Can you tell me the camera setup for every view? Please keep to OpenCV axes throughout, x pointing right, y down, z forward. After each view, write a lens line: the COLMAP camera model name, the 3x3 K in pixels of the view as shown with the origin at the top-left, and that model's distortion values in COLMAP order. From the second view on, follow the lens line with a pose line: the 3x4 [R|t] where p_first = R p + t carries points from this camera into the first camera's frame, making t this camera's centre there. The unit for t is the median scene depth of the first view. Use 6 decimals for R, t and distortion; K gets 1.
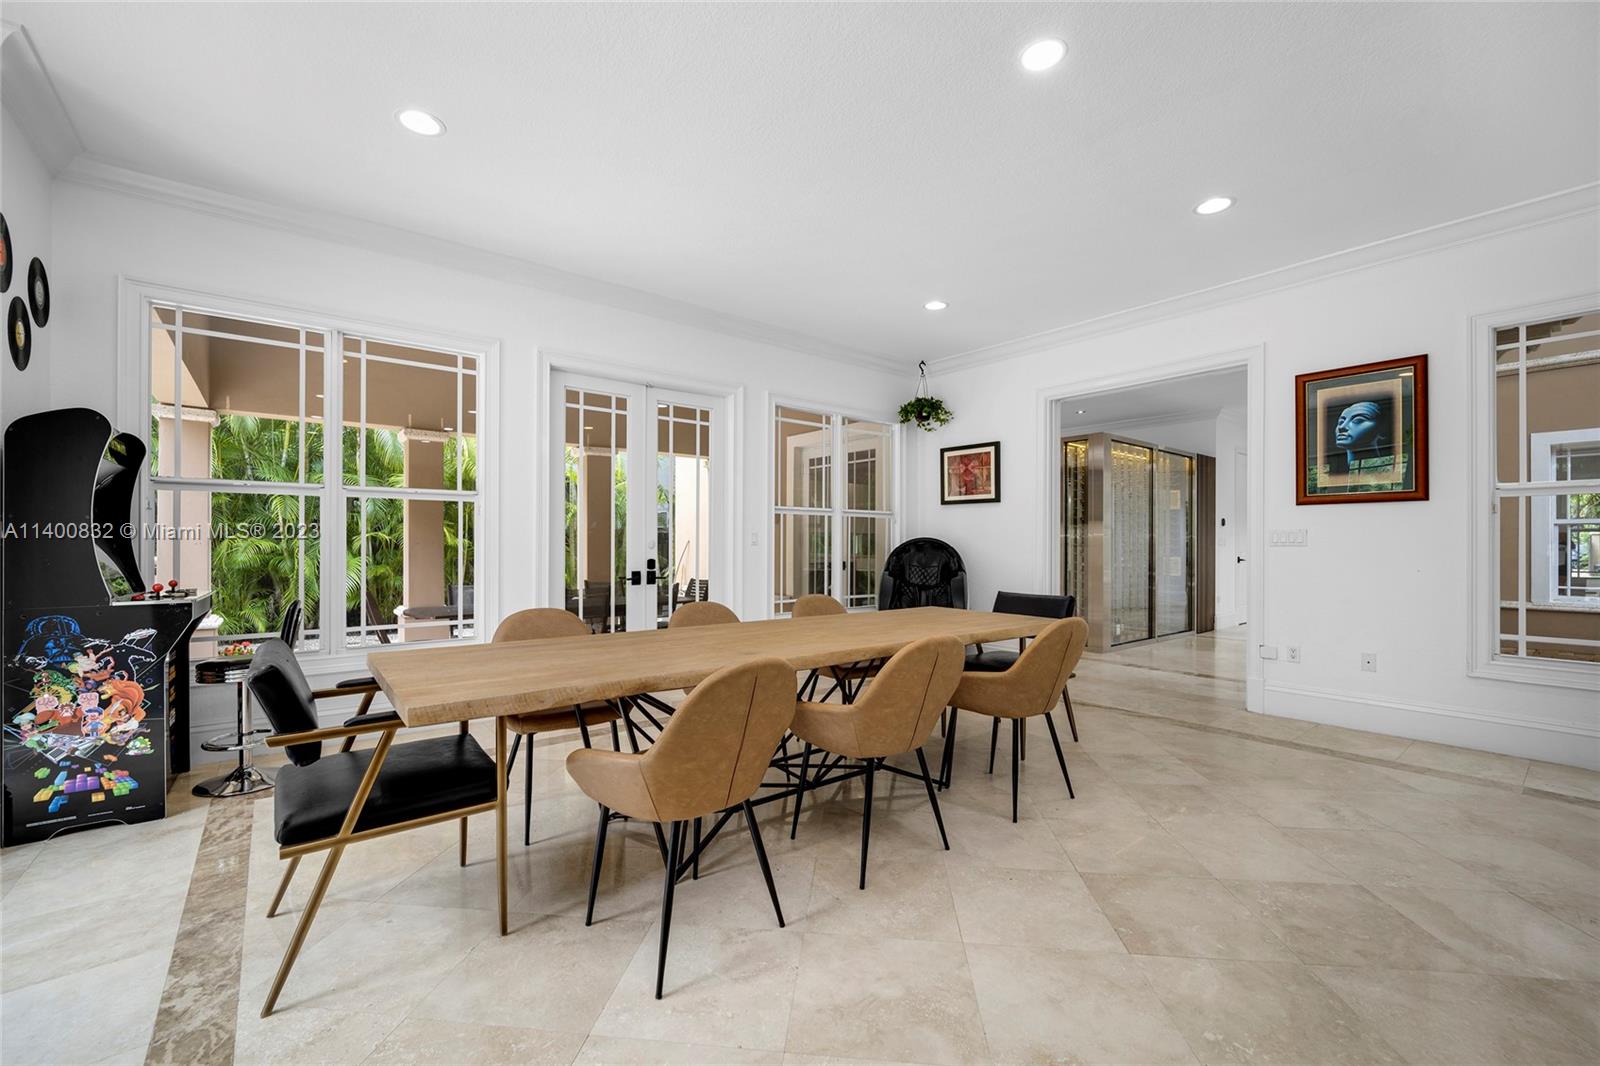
lens RADIAL K [[649.9, 0, 793.1], [0, 649.9, 535.0], [0, 0, 1]] dist [-0.023361, 0.000192]
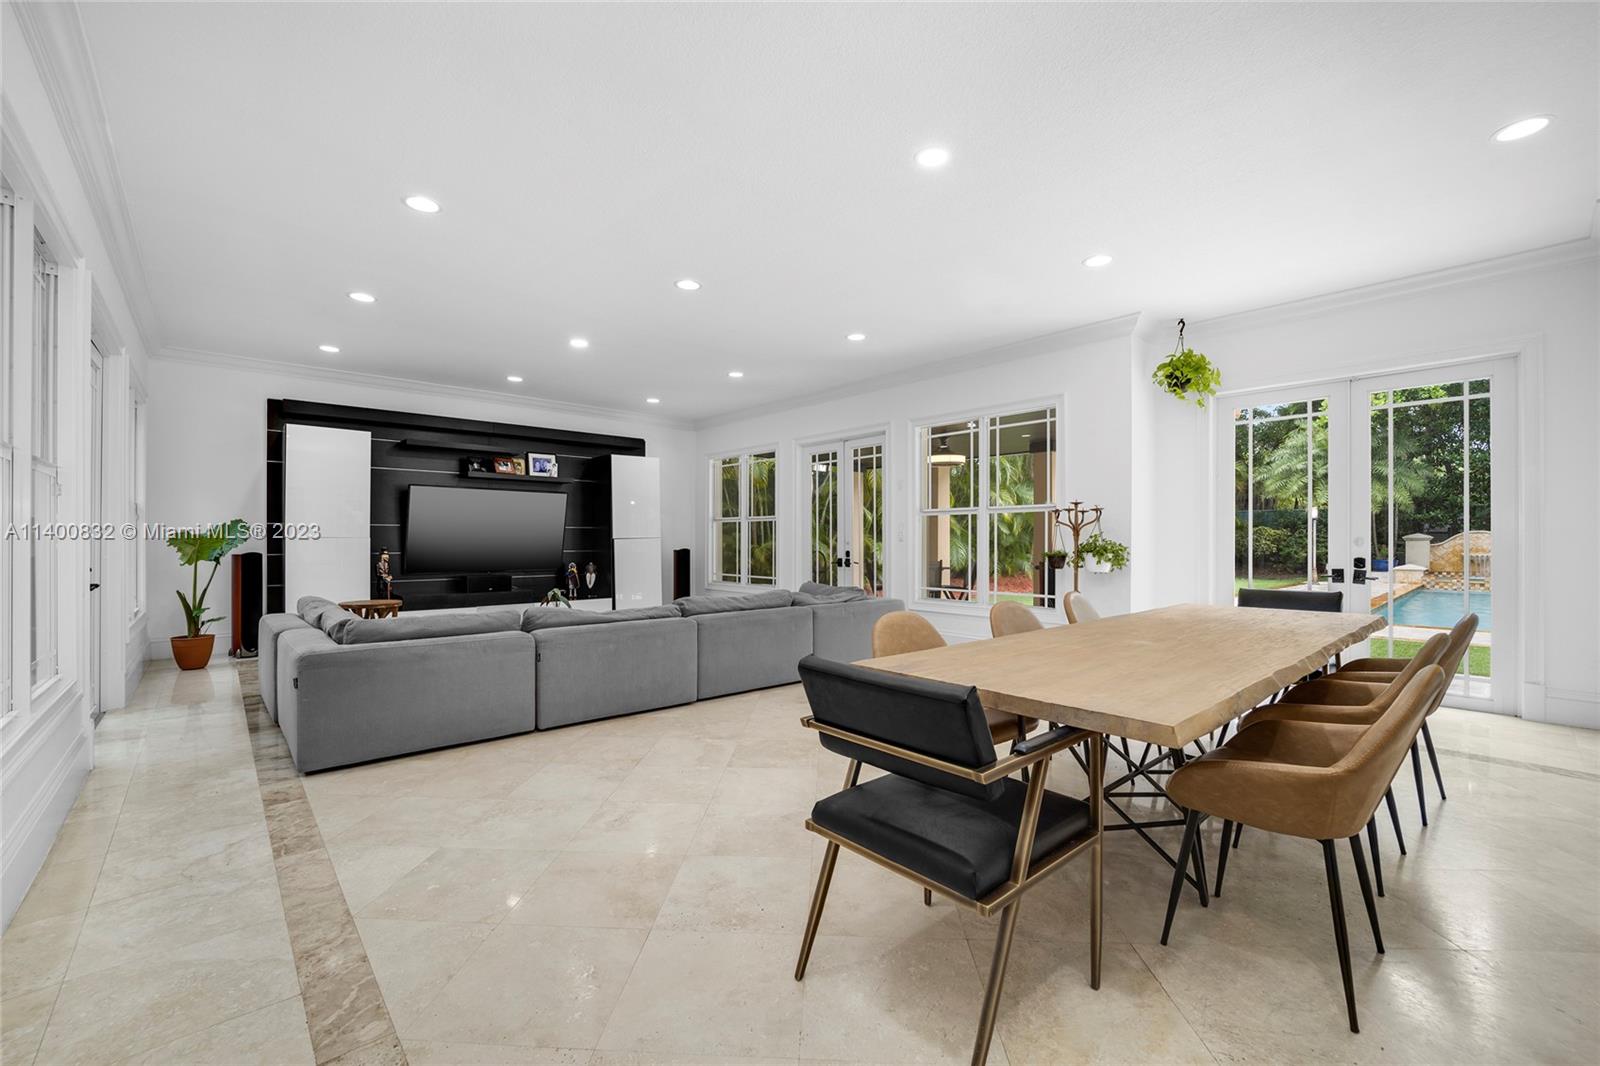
lens RADIAL K [[651.7, 0, 798.3], [0, 651.7, 543.9], [0, 0, 1]] dist [-0.002117, 0.000254]
pose [[-0.998128, -0.000893, -0.061155, 0.596106], [-0.000305, 0.999954, -0.009623, 0.028271], [0.061161, -0.009587, -0.998082, 1.855414]]
